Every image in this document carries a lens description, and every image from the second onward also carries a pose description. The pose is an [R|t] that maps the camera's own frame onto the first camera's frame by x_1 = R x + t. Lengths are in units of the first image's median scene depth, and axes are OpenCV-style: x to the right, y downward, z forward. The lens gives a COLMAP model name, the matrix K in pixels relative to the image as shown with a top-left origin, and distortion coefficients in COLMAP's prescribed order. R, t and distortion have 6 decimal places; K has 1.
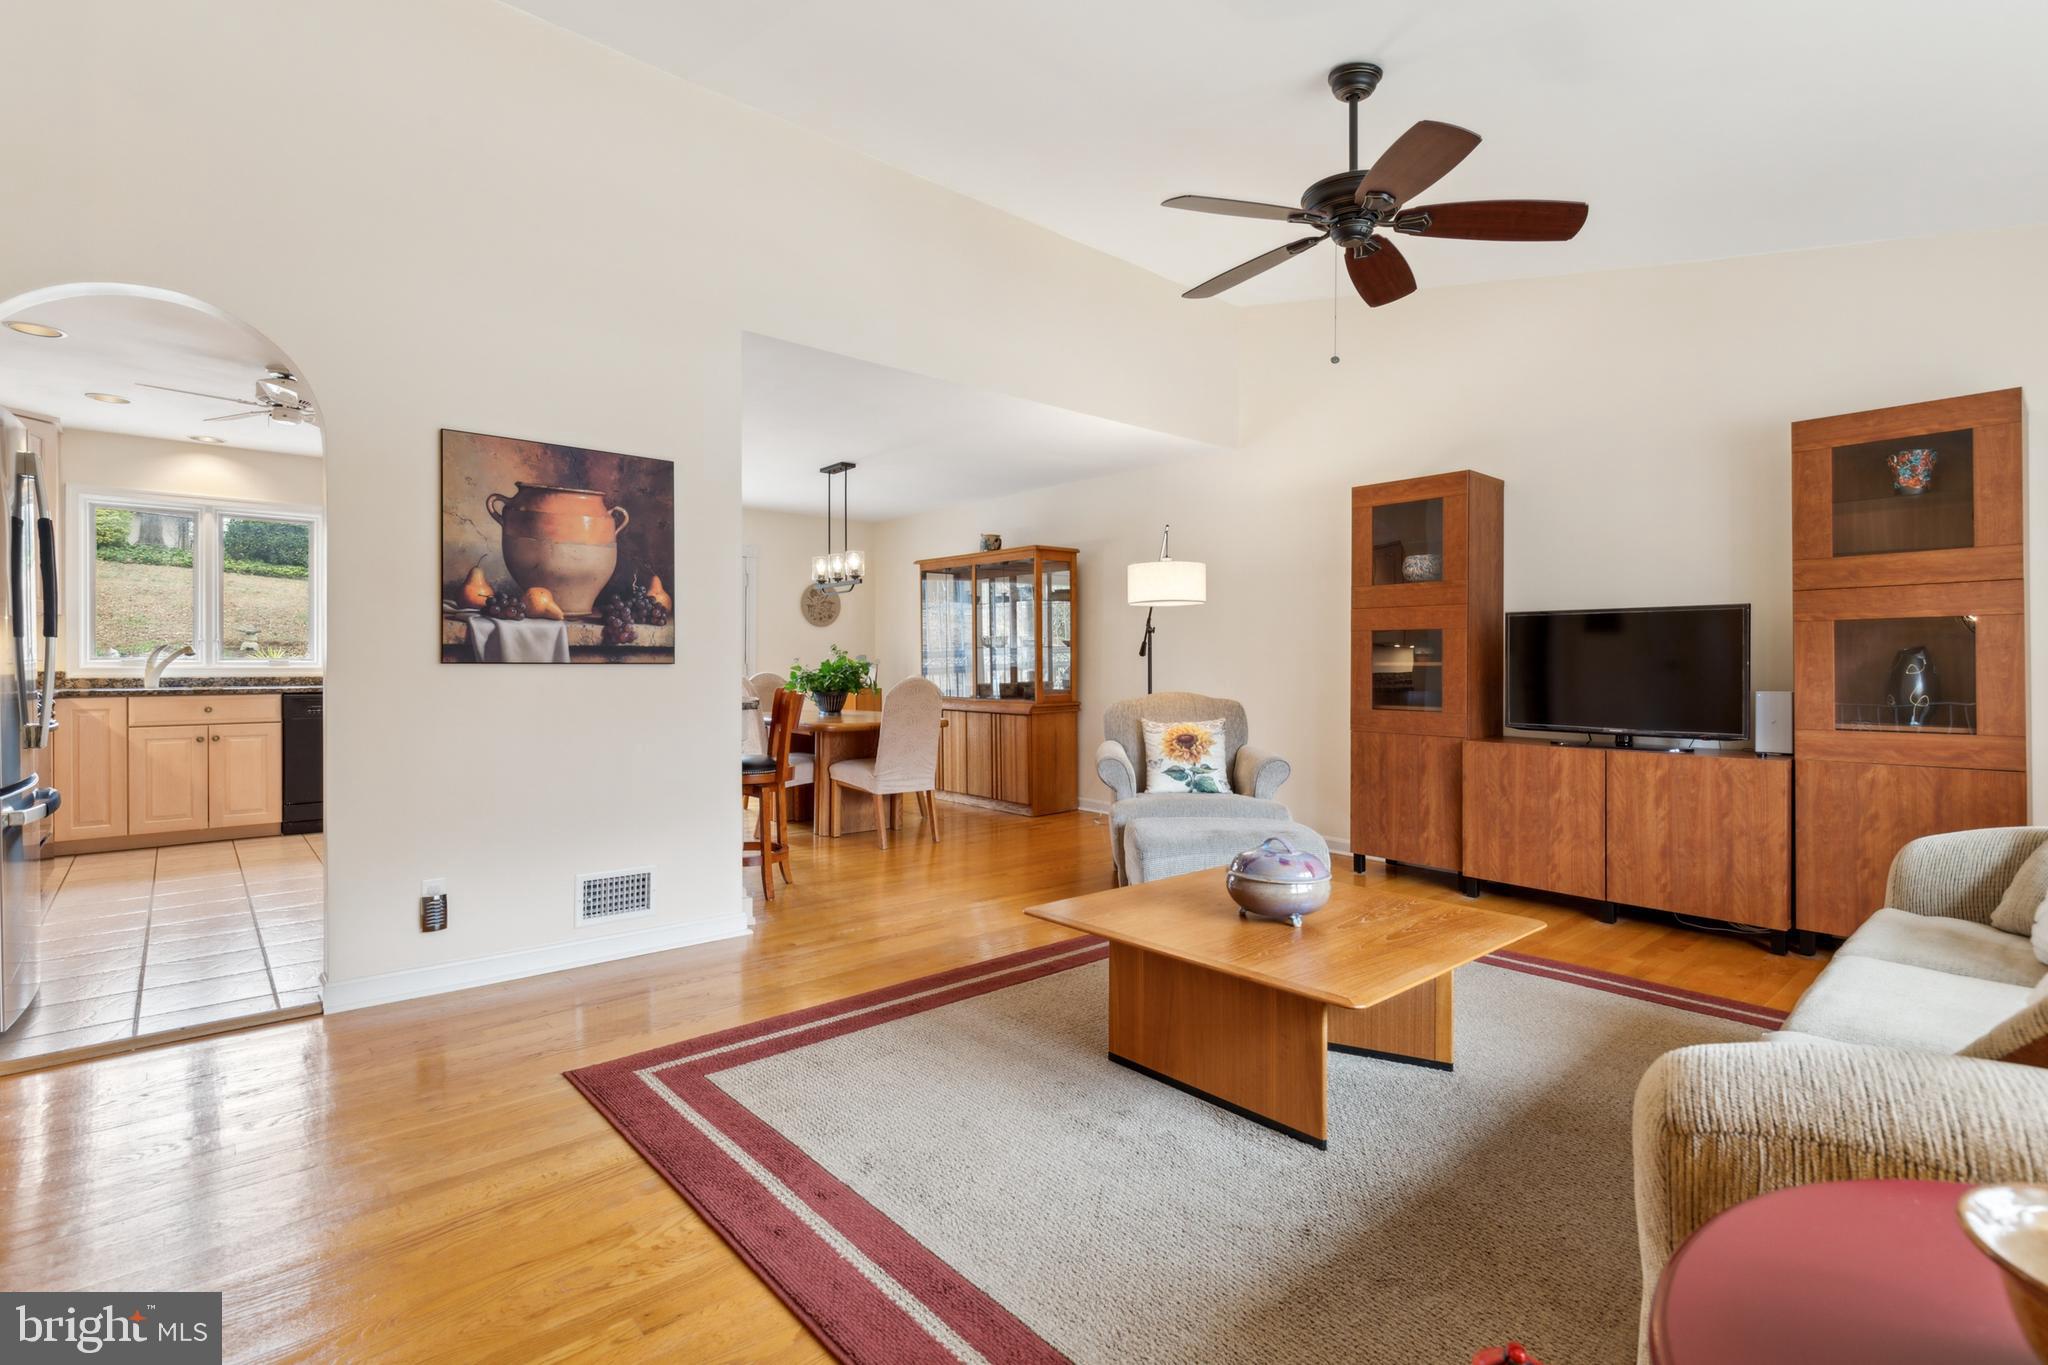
lens RADIAL K [[957.8, 0, 995.6], [0, 957.8, 664.3], [0, 0, 1]] dist [0.011162, -0.002758]
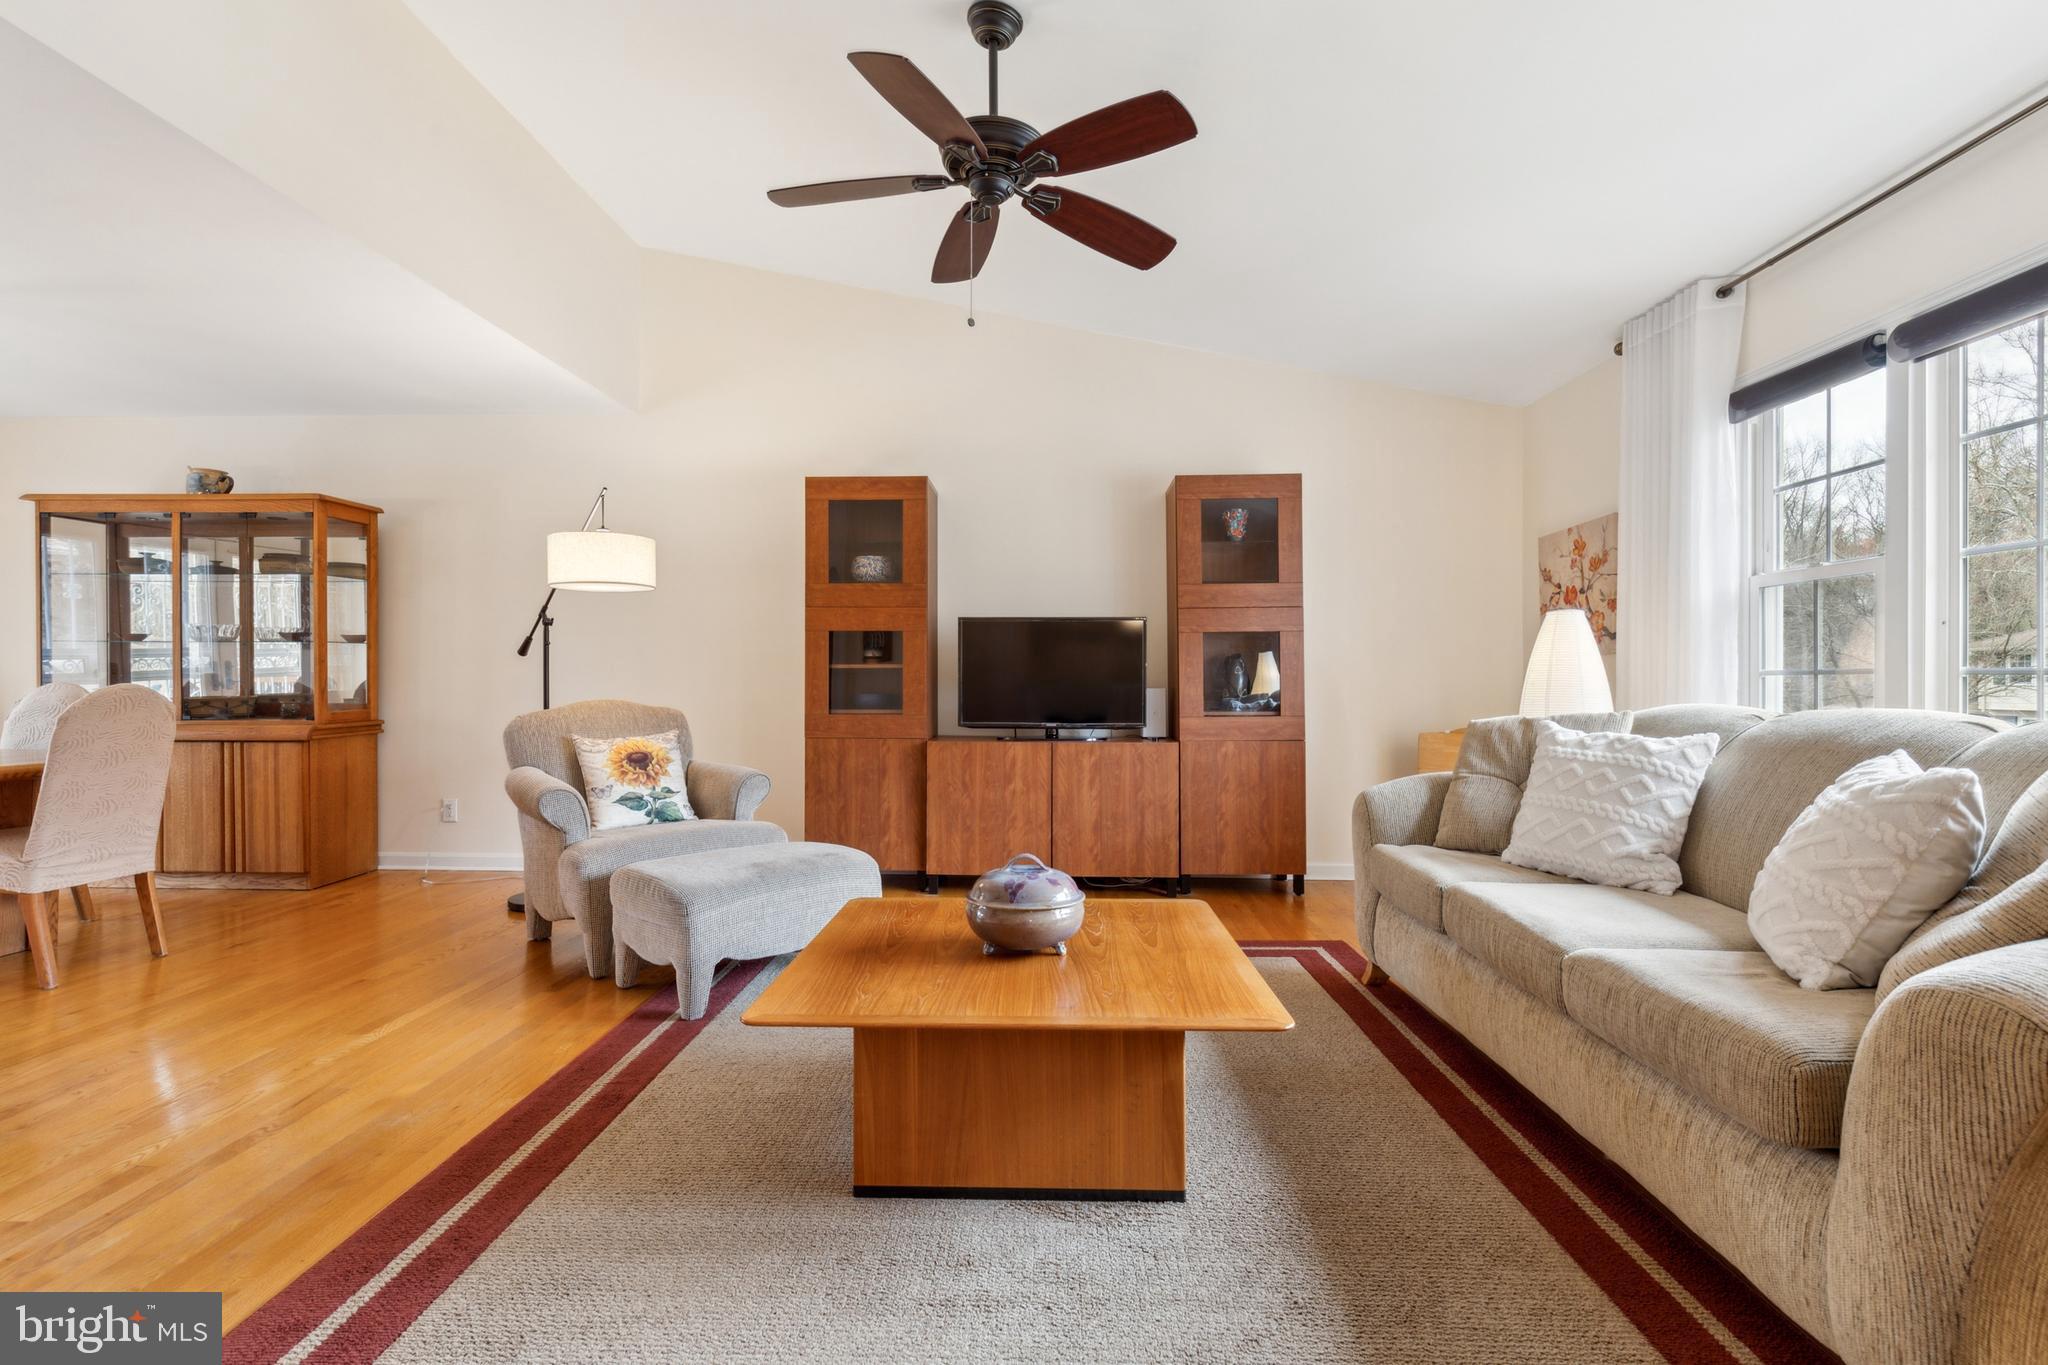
lens RADIAL K [[957.8, 0, 1033.5], [0, 957.8, 673.1], [0, 0, 1]] dist [0.011162, -0.002758]
pose [[0.674706, 0.003116, 0.738080, -0.198134], [0.000795, 0.999987, -0.004949, 0.013327], [-0.738086, 0.003926, 0.674695, 0.250526]]
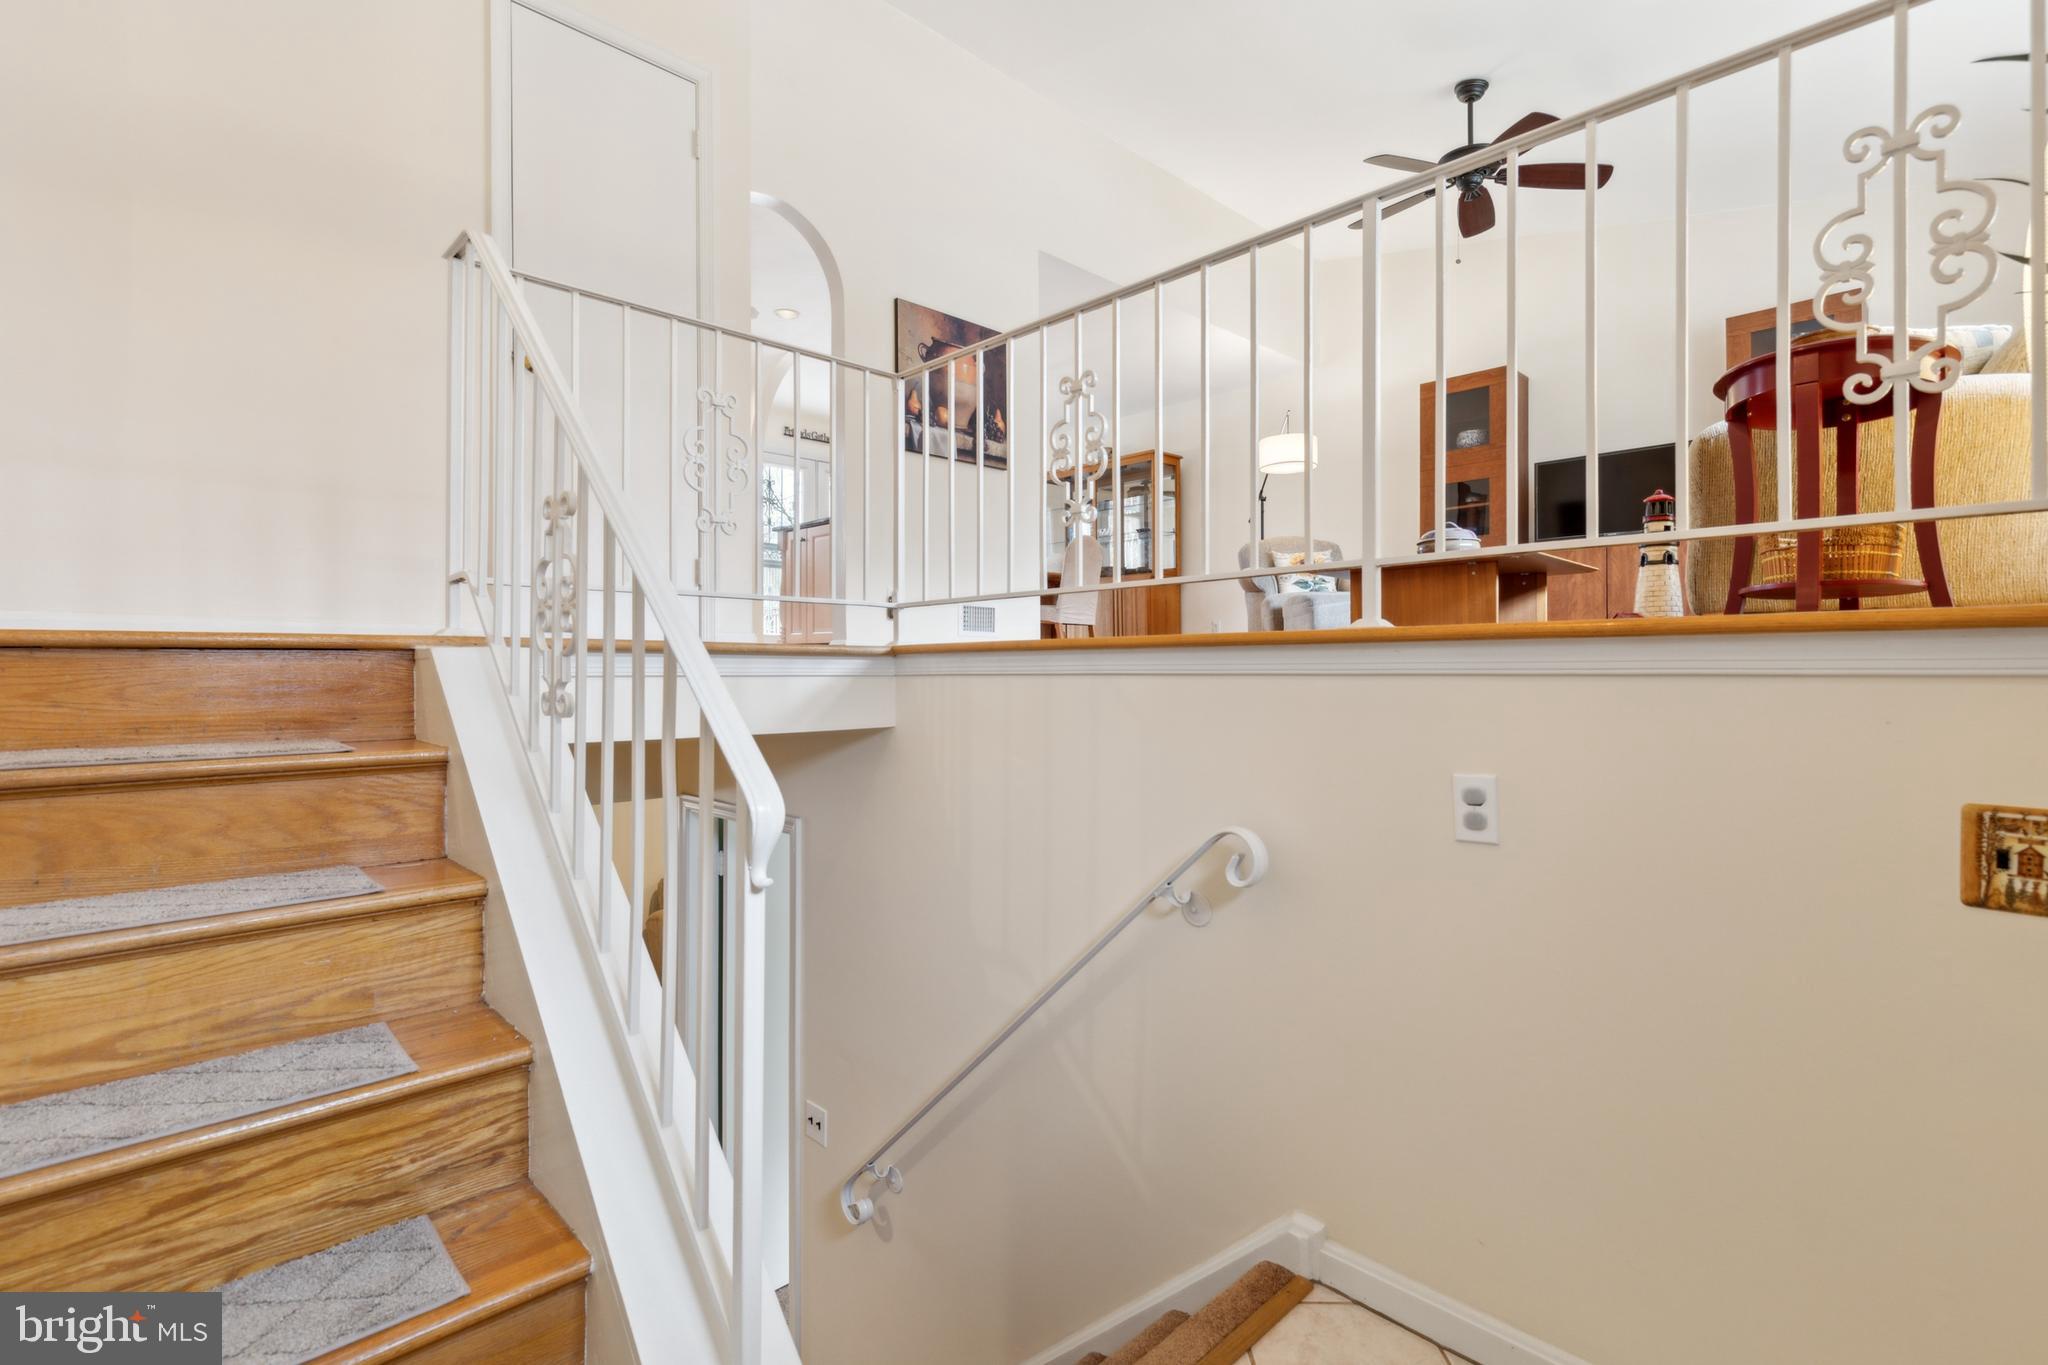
lens RADIAL K [[957.8, 0, 1007.4], [0, 957.8, 662.6], [0, 0, 1]] dist [0.011162, -0.002758]
pose [[0.998459, -0.004445, 0.055323, -0.361139], [0.004471, 0.999990, -0.000347, 0.258491], [-0.055321, 0.000594, 0.998468, -0.419022]]
